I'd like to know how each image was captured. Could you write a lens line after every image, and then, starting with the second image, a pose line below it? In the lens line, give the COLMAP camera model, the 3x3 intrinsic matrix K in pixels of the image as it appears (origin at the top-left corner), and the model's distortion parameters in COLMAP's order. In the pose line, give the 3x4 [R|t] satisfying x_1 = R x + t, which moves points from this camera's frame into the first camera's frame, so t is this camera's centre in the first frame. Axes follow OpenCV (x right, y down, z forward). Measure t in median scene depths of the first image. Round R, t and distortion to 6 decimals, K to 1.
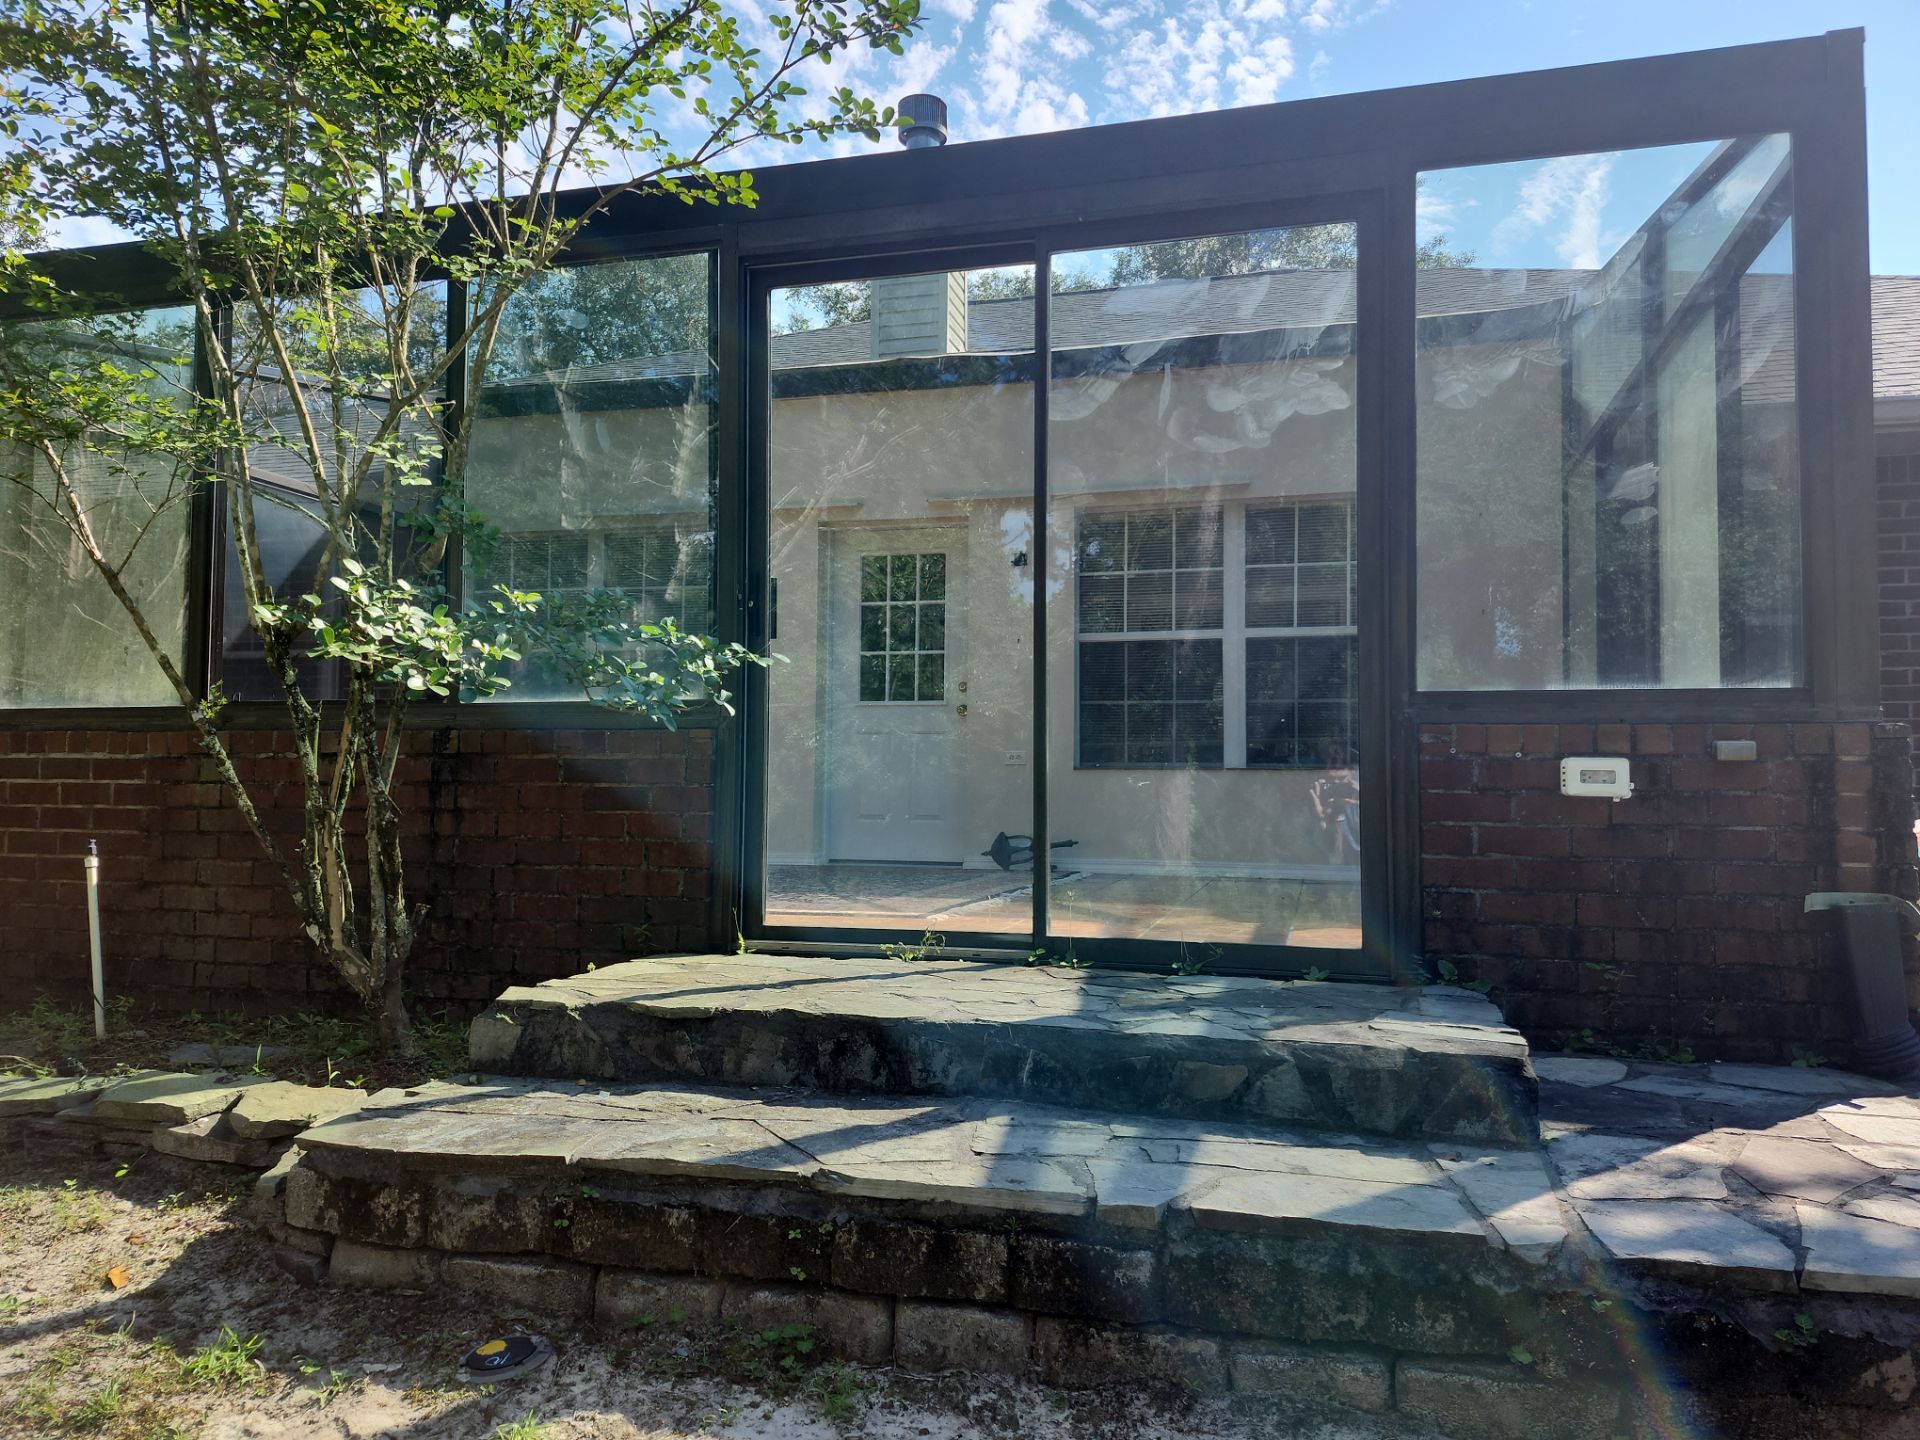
lens RADIAL K [[1357.5, 0, 960.9], [0, 1357.5, 727.5], [0, 0, 1]] dist [0.104895, -0.133056]
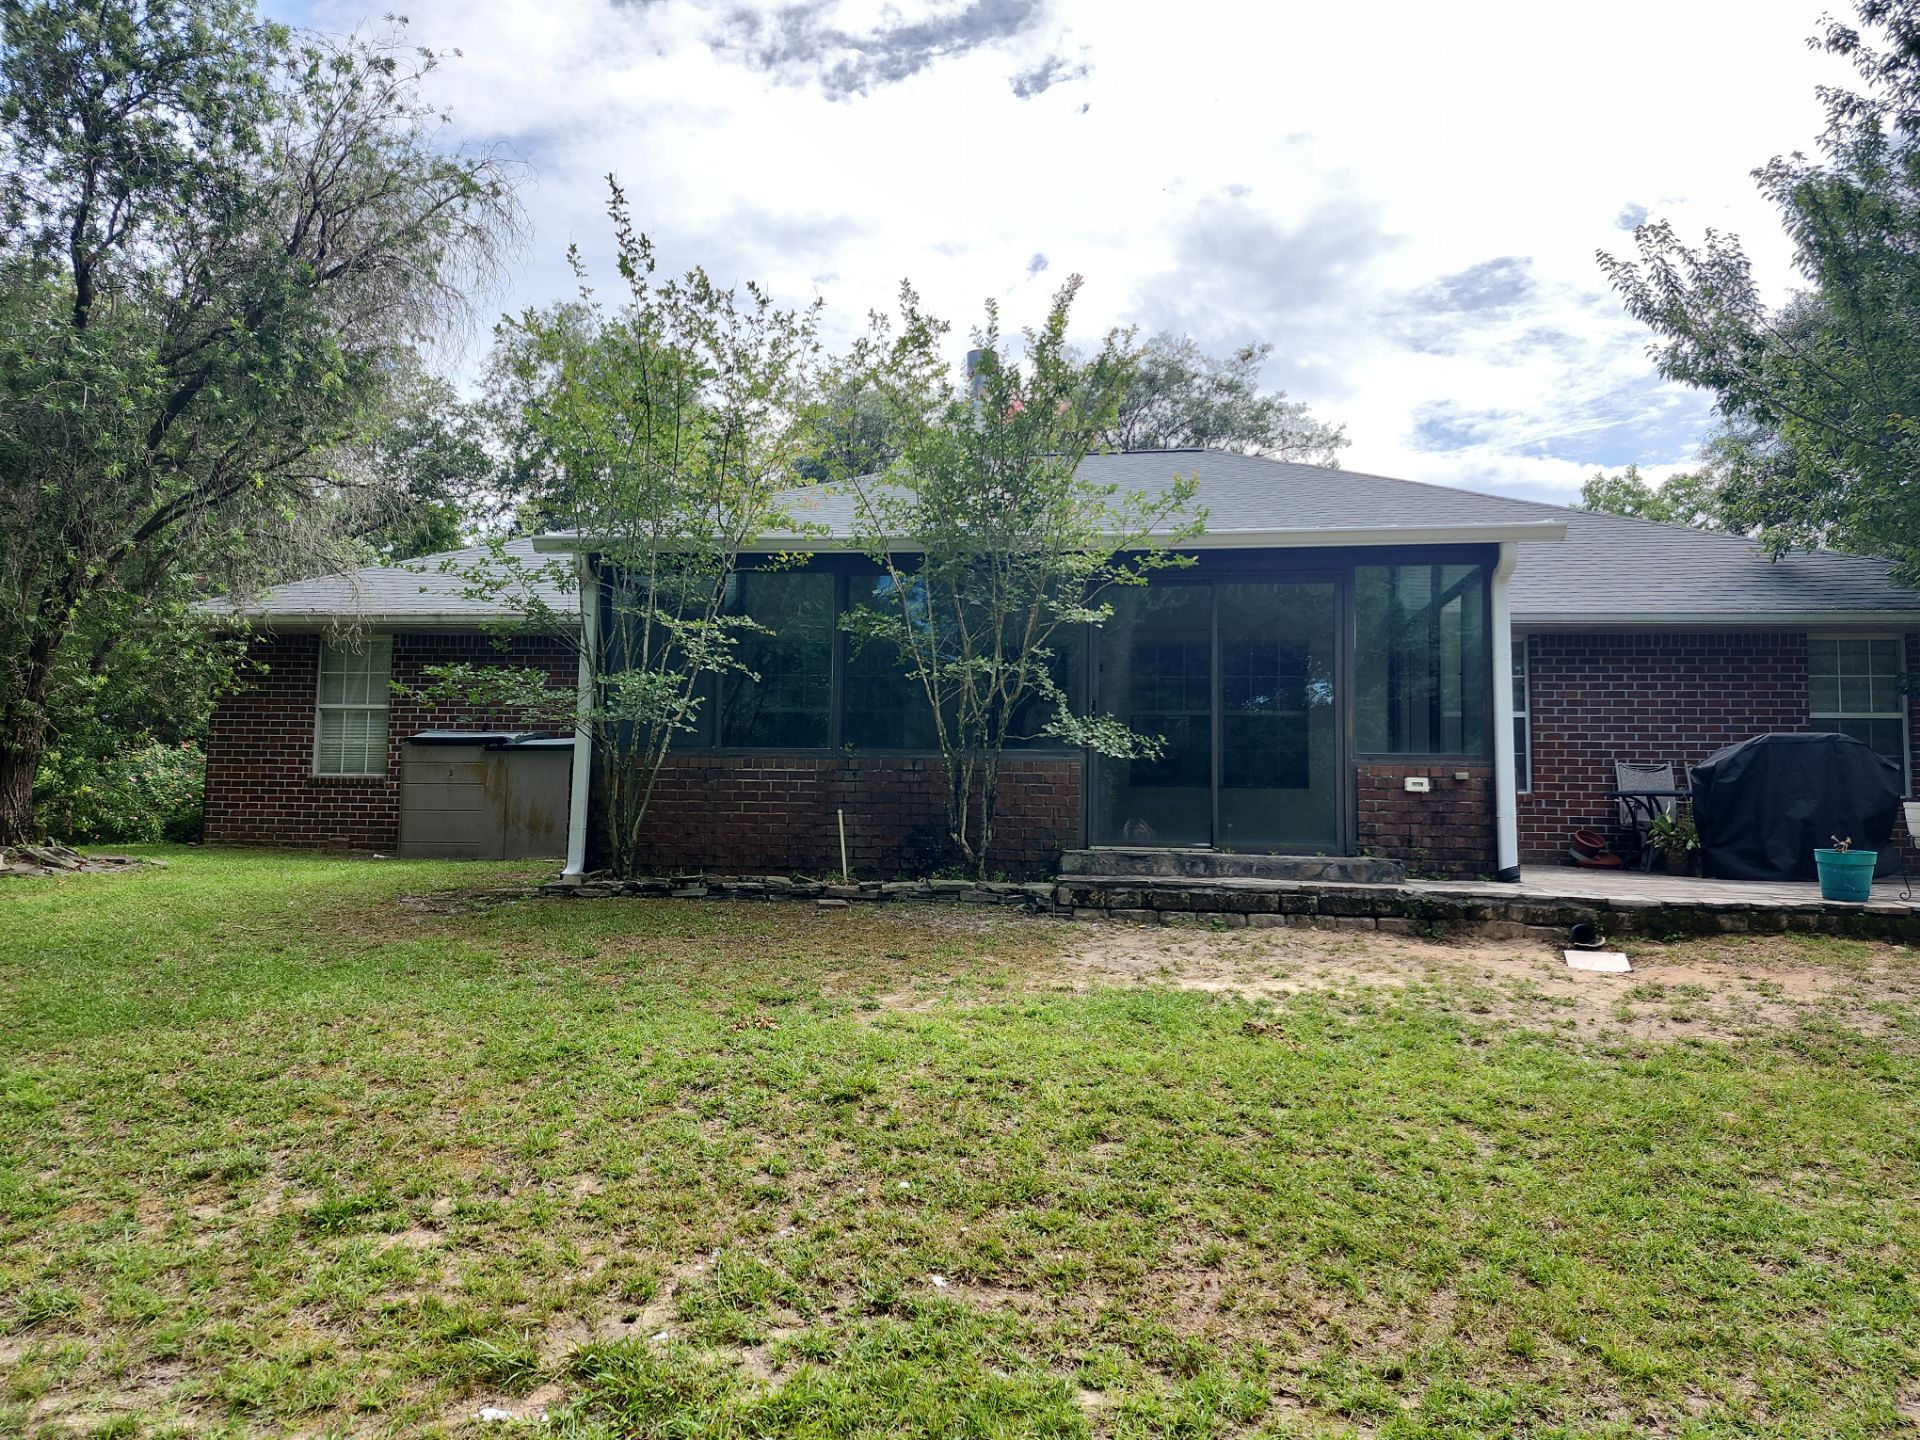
lens RADIAL K [[1357.5, 0, 960.9], [0, 1357.5, 727.5], [0, 0, 1]] dist [0.104895, -0.133056]
pose [[0.990524, 0.021614, 0.135630, -1.217324], [-0.018198, 0.999486, -0.026380, 0.010979], [-0.136131, 0.023662, 0.990408, -2.386308]]
